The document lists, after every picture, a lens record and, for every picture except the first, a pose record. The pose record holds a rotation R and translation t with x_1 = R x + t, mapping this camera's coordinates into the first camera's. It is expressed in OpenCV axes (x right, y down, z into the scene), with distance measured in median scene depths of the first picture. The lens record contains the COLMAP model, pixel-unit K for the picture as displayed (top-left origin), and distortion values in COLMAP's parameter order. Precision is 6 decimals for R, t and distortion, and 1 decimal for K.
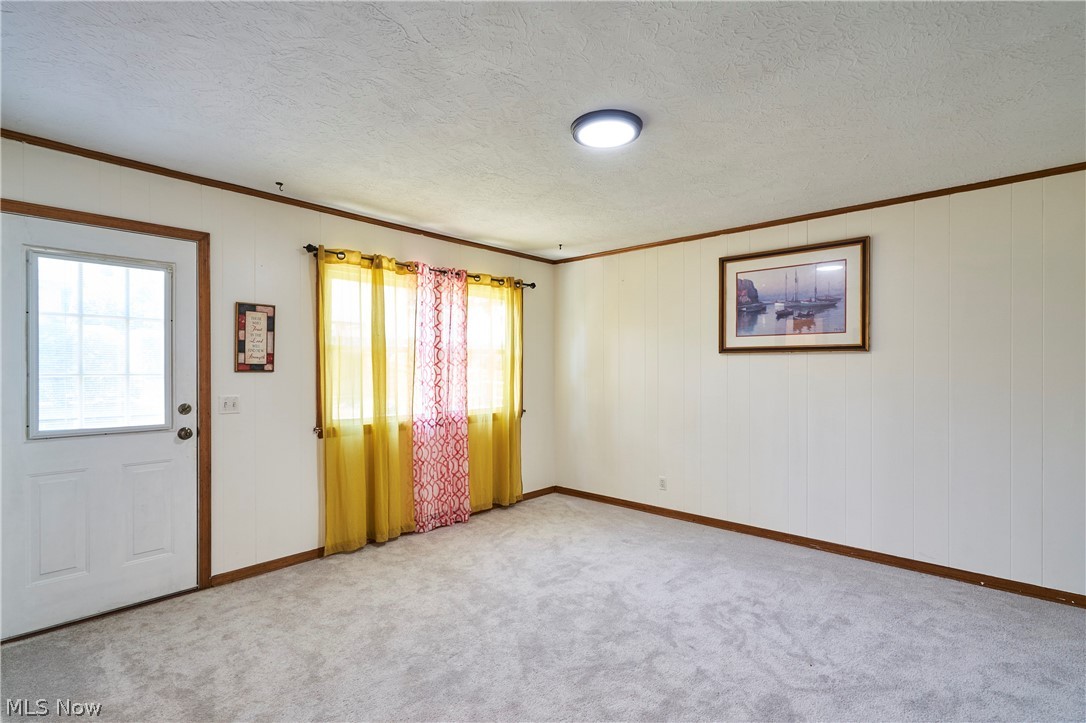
lens RADIAL K [[505.7, 0, 540.7], [0, 505.7, 366.0], [0, 0, 1]] dist [-0.001639, 0.001097]
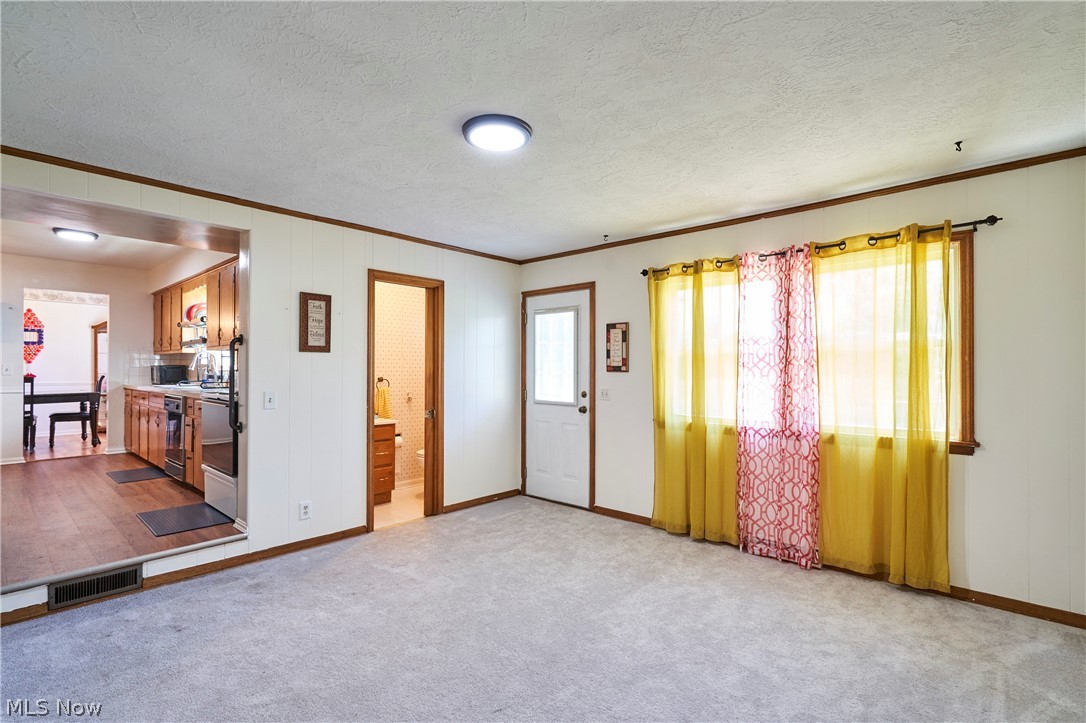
lens RADIAL K [[505.7, 0, 540.8], [0, 505.7, 364.0], [0, 0, 1]] dist [-0.001639, 0.001097]
pose [[0.001795, -0.011153, -0.999936, 0.818036], [0.000556, 0.999938, -0.011152, 0.005606], [0.999998, -0.000536, 0.001801, 0.777057]]
